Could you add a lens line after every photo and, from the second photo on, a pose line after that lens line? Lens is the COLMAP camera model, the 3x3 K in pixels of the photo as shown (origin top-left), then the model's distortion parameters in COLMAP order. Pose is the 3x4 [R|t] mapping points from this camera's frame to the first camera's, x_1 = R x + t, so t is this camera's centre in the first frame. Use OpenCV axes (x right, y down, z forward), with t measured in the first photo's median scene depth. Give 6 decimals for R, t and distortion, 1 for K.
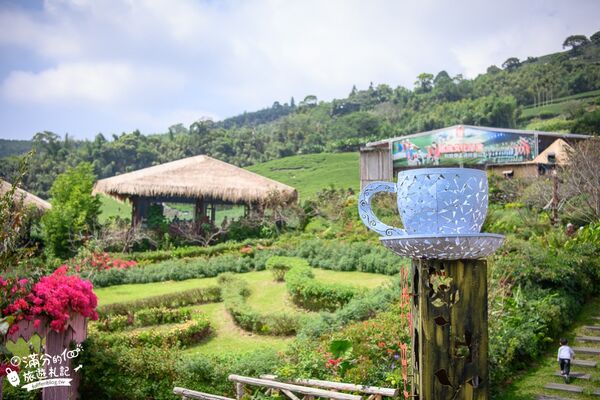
lens RADIAL K [[685.5, 0, 300.1], [0, 685.5, 199.8], [0, 0, 1]] dist [-0.081951, 0.000000]
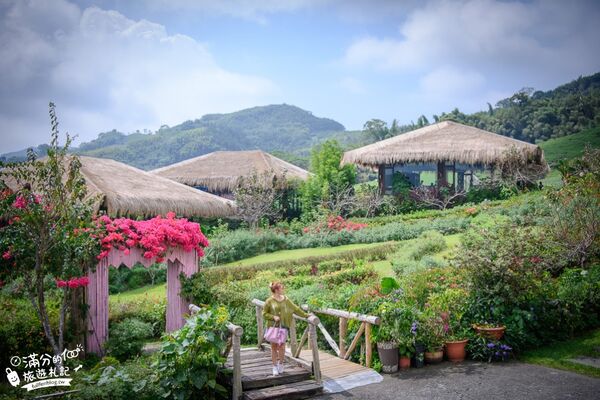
lens RADIAL K [[661.5, 0, 300.1], [0, 661.5, 200.8], [0, 0, 1]] dist [0.070068, 0.000000]
pose [[0.854996, -0.036468, -0.517351, 0.186337], [0.049377, 0.998717, 0.011202, 0.032693], [0.516279, -0.035122, 0.855700, 0.045909]]
